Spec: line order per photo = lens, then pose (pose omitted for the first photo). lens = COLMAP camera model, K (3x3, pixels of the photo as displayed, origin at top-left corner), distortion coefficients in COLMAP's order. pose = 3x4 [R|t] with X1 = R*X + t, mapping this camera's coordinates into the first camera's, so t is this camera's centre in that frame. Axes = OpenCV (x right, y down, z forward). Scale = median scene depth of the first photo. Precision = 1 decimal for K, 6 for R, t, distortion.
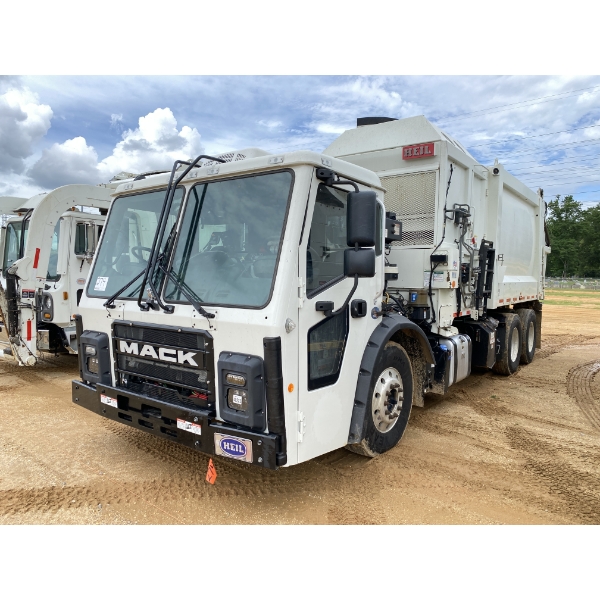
lens RADIAL K [[501.4, 0, 292.6], [0, 501.4, 288.3], [0, 0, 1]] dist [-0.035625, -0.024076]
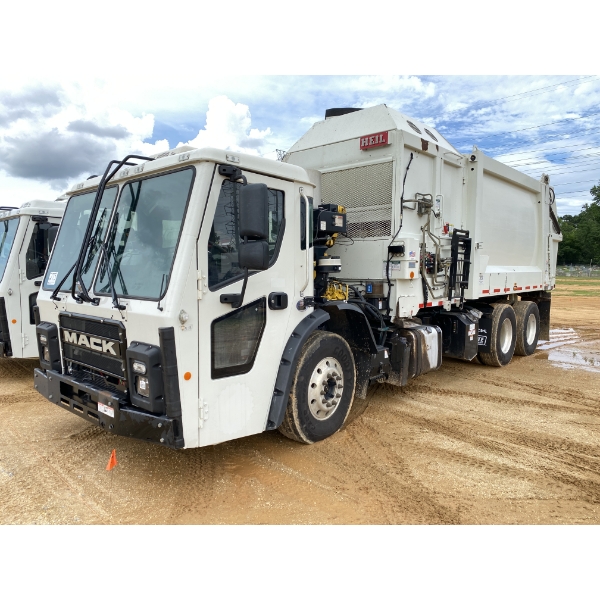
lens RADIAL K [[501.4, 0, 302.4], [0, 501.4, 297.1], [0, 0, 1]] dist [-0.035625, -0.024076]
pose [[0.996369, -0.003311, -0.085072, 0.255641], [0.006520, 0.999277, 0.037468, -0.003636], [0.084887, -0.037887, 0.995670, -0.016843]]
